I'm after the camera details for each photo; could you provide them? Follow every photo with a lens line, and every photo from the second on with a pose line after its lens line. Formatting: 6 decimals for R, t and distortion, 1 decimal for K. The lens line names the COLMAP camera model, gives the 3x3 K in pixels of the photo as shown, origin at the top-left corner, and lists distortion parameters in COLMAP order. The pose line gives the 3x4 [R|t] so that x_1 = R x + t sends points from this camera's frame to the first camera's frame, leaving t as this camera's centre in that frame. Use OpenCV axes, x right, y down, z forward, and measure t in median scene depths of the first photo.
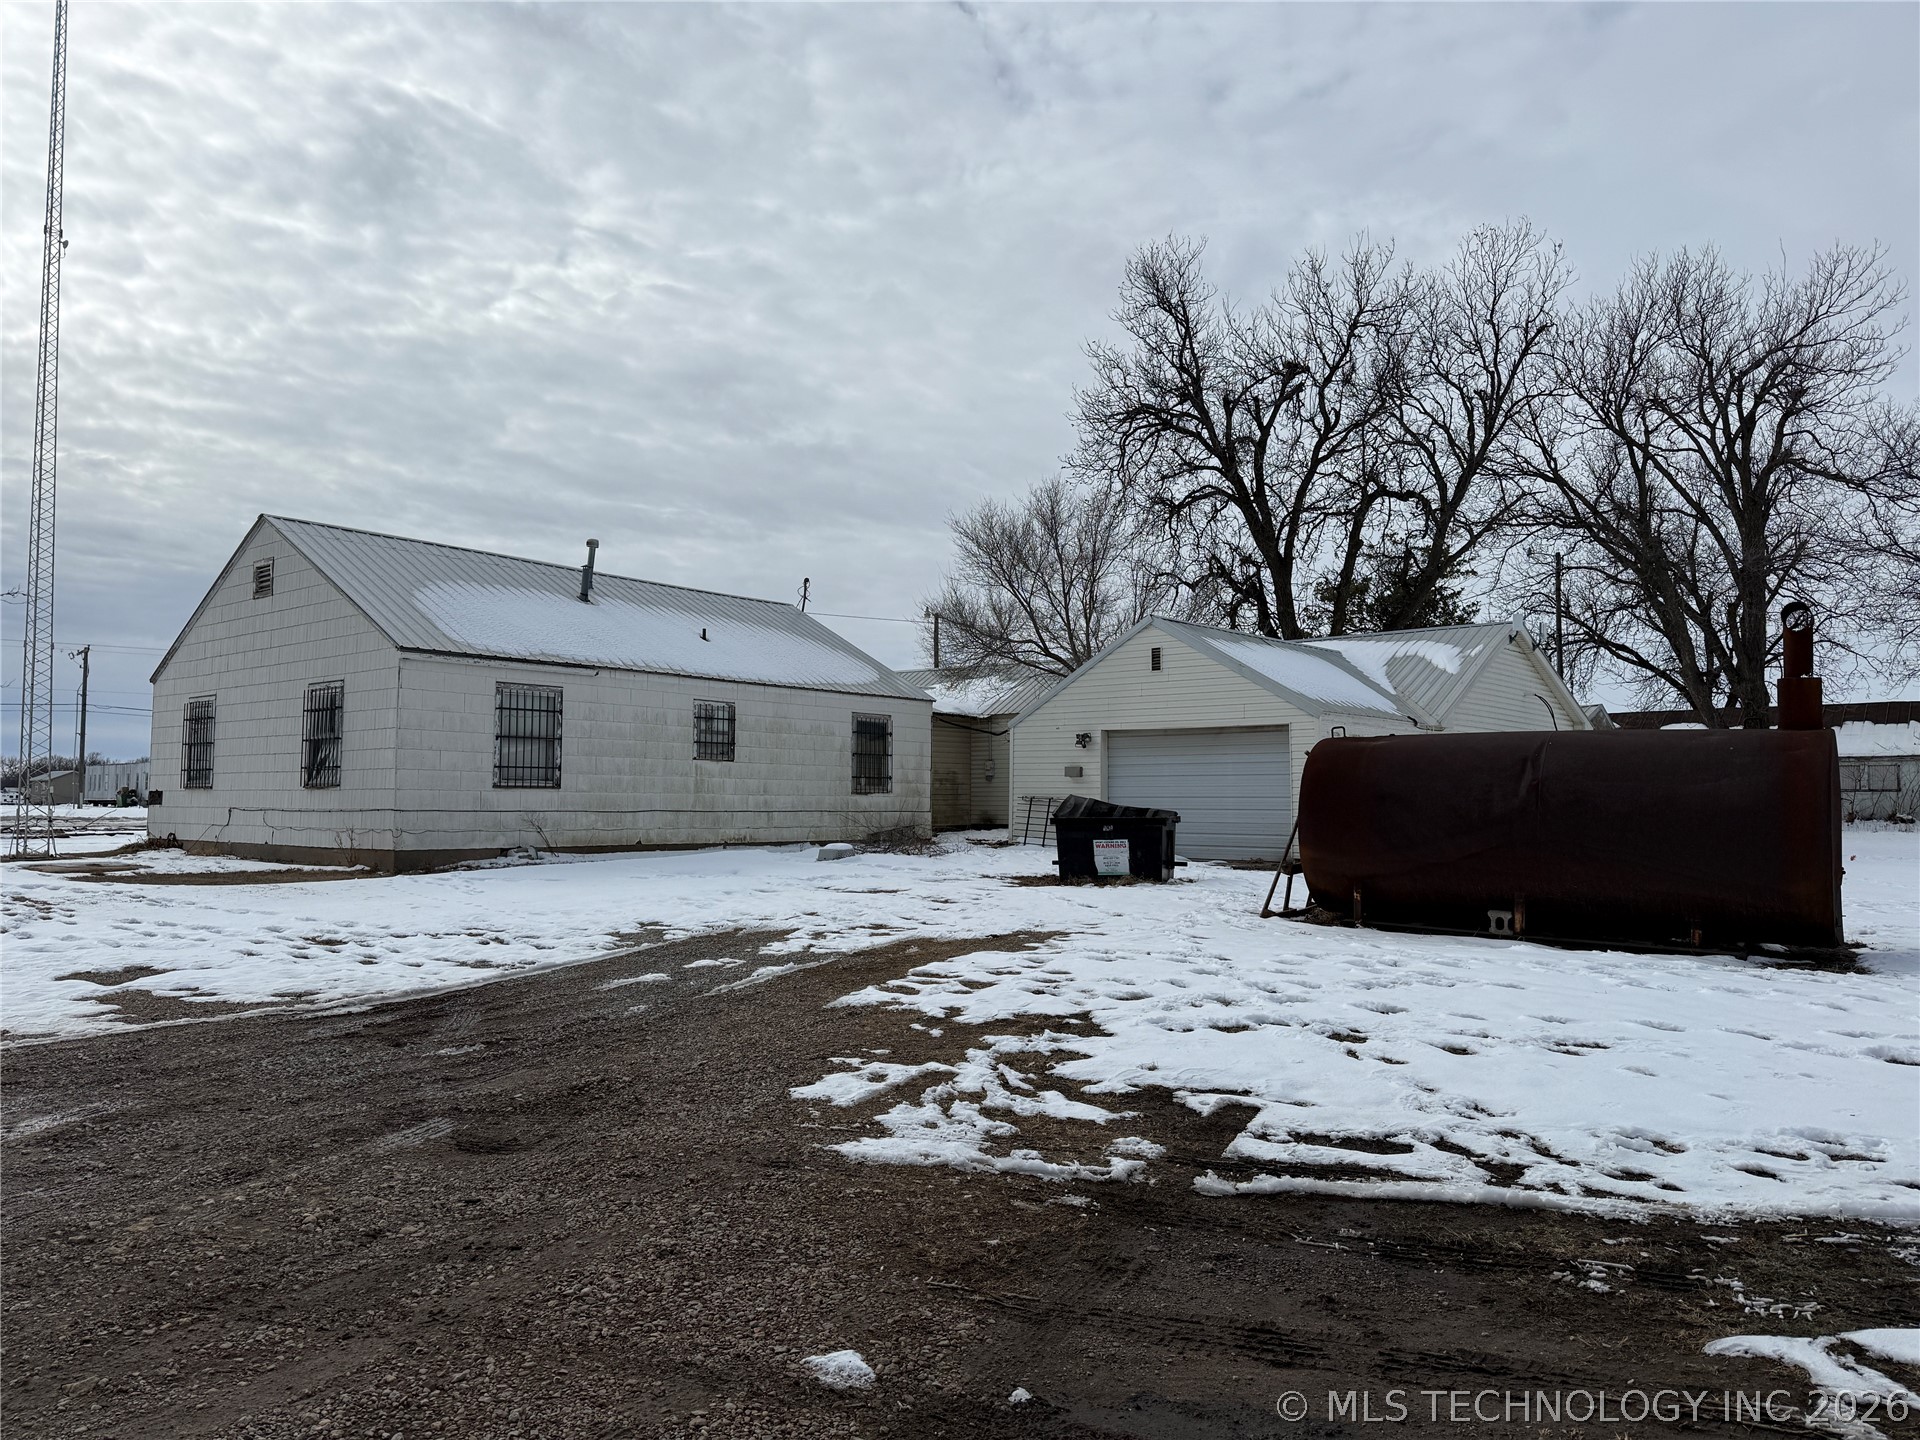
lens RADIAL K [[1346.4, 0, 960.0], [0, 1346.4, 720.0], [0, 0, 1]] dist [0.112425, -0.151239]
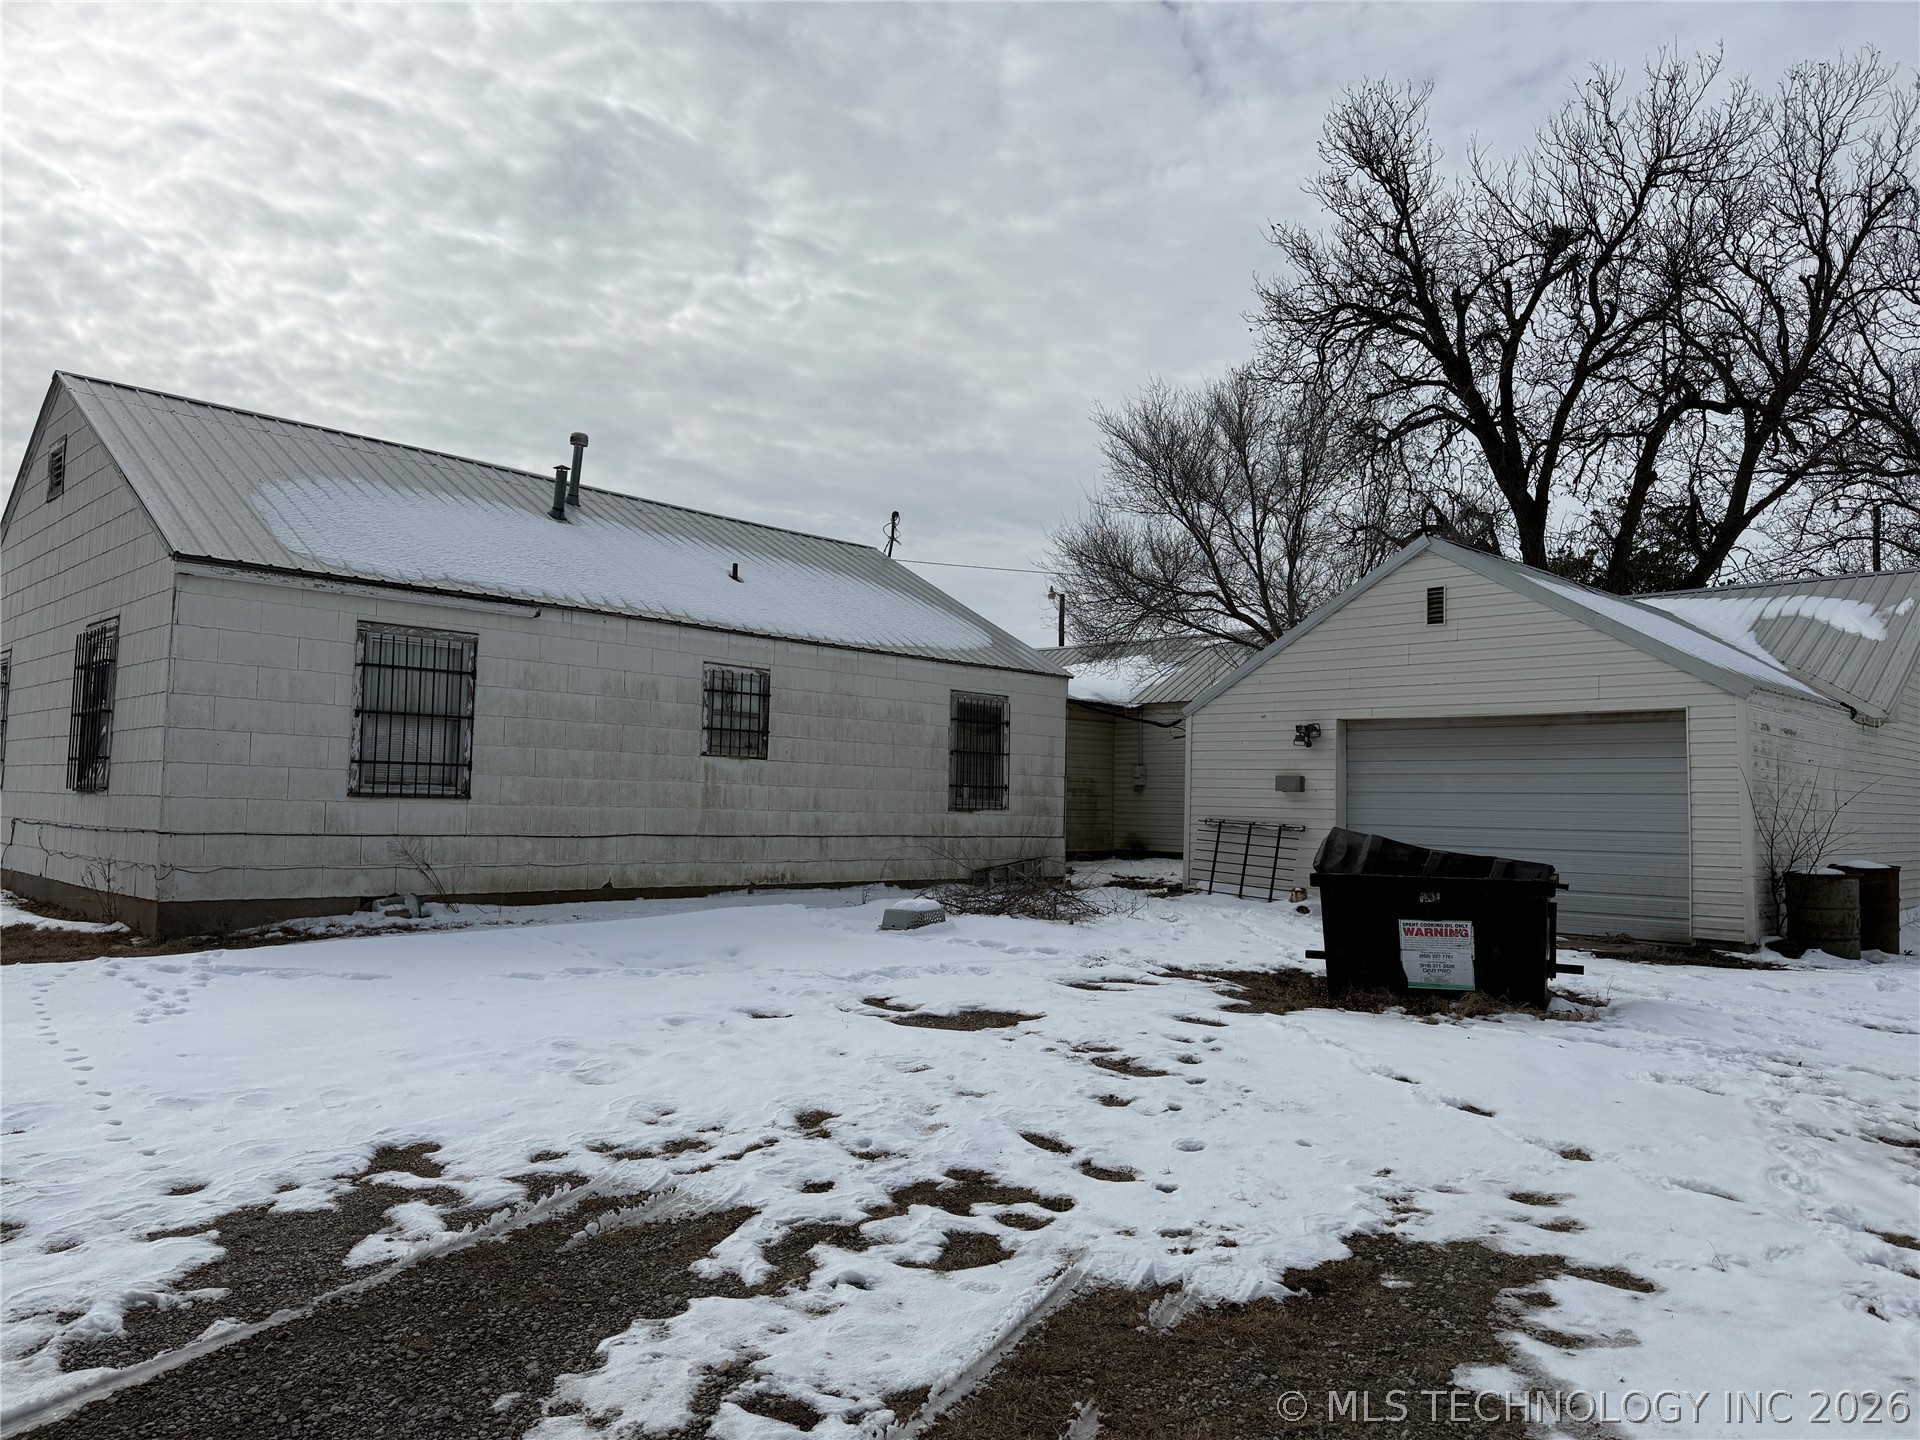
lens RADIAL K [[1346.4, 0, 960.0], [0, 1346.4, 720.0], [0, 0, 1]] dist [0.112425, -0.151239]
pose [[0.996171, 0.011737, -0.086631, -0.017540], [-0.012048, 0.999923, -0.003075, 0.011930], [0.086588, 0.004107, 0.996236, 0.341238]]
